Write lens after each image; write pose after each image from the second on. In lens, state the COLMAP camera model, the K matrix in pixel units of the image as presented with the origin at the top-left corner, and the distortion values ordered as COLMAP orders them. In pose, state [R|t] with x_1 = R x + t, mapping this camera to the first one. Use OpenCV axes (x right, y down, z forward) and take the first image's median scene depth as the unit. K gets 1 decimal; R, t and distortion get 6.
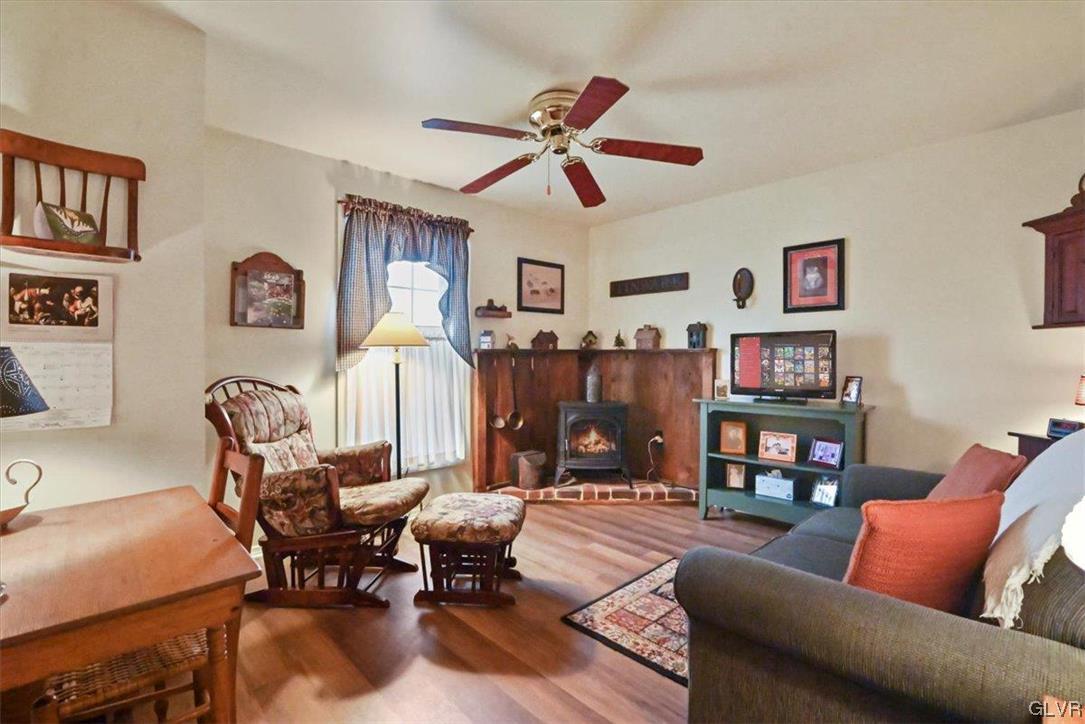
lens RADIAL K [[503.6, 0, 547.3], [0, 503.6, 359.4], [0, 0, 1]] dist [-0.020962, 0.001756]
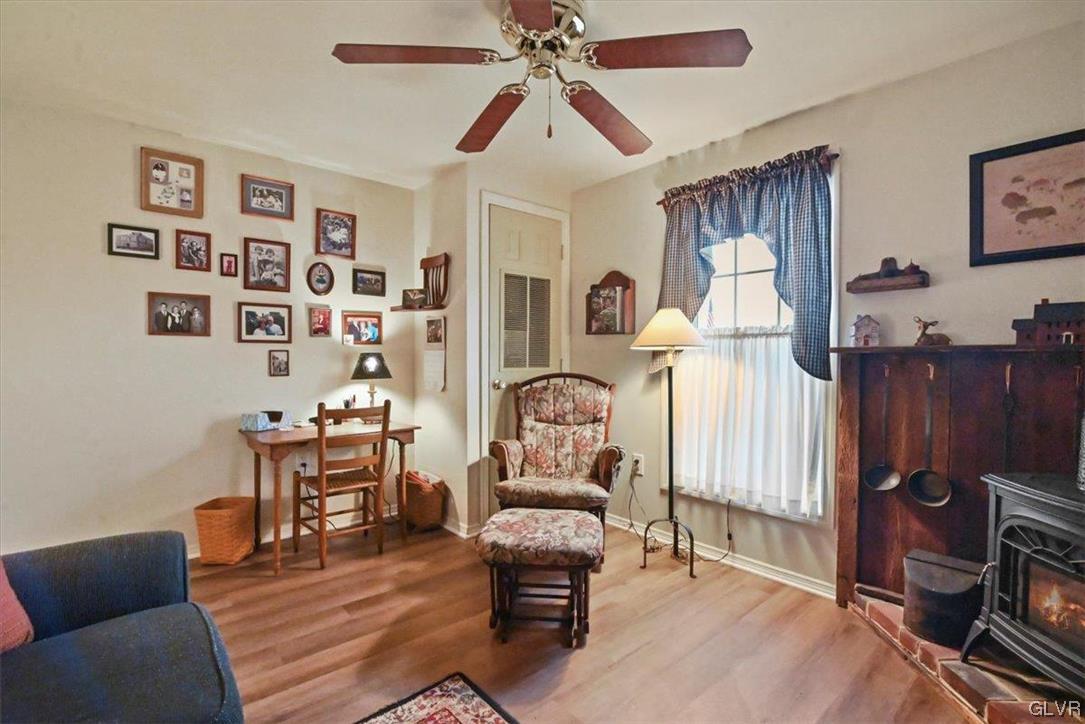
lens RADIAL K [[503.6, 0, 547.6], [0, 503.6, 364.0], [0, 0, 1]] dist [-0.020962, 0.001756]
pose [[-0.054130, 0.011623, -0.998466, 0.523296], [-0.011773, 0.999855, 0.012277, -0.004147], [0.998464, 0.012420, -0.053986, 0.737073]]
